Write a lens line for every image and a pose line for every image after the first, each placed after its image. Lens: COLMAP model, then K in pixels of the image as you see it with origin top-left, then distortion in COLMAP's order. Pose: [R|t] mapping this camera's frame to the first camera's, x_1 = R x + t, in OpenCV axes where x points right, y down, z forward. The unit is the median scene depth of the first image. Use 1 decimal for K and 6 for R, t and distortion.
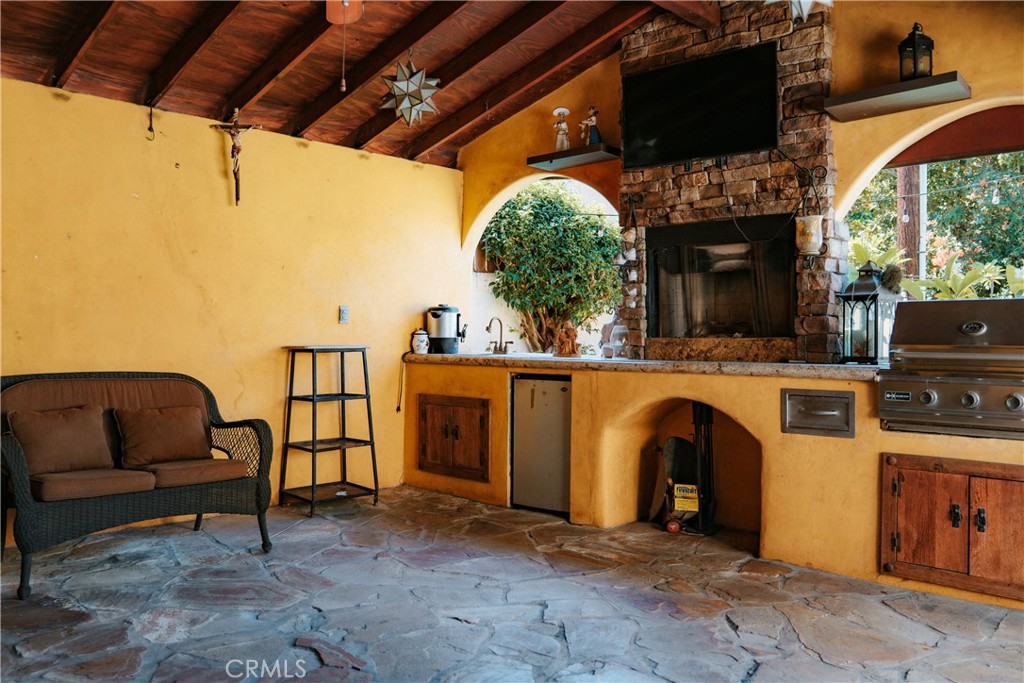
lens RADIAL K [[788.0, 0, 512.0], [0, 788.0, 328.4], [0, 0, 1]] dist [-0.159080, 0.118545]
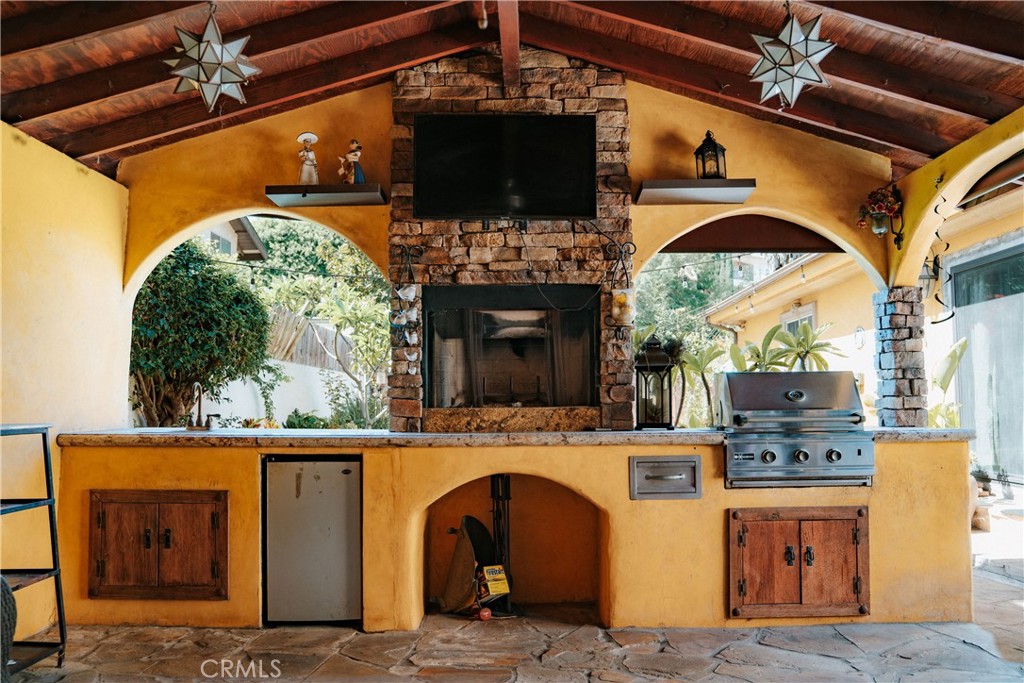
lens RADIAL K [[752.2, 0, 511.5], [0, 752.2, 370.6], [0, 0, 1]] dist [-0.148323, 0.136393]
pose [[0.725035, 0.021246, 0.688385, -0.382349], [0.002800, 0.999425, -0.033795, -0.001835], [-0.688707, 0.026430, 0.724558, 0.340567]]
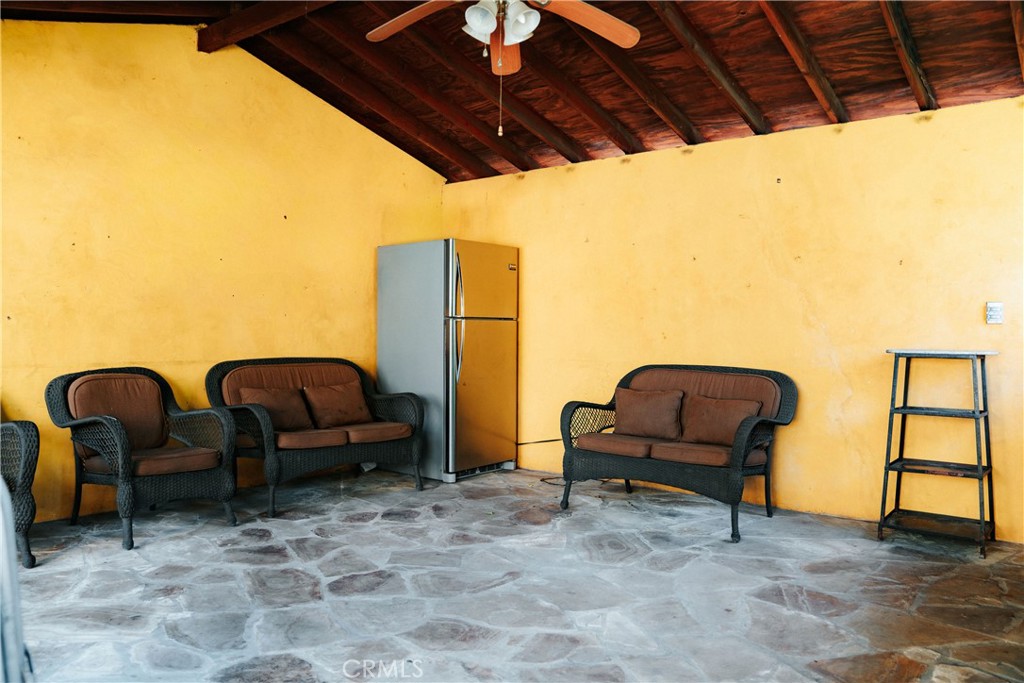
lens RADIAL K [[757.7, 0, 512.0], [0, 757.7, 341.5], [0, 0, 1]] dist [-0.001880, -0.000719]
pose [[0.095836, 0.021625, -0.995162, 0.632596], [0.006795, 0.999726, 0.022379, -0.011928], [0.995374, -0.008907, 0.095663, 0.542886]]
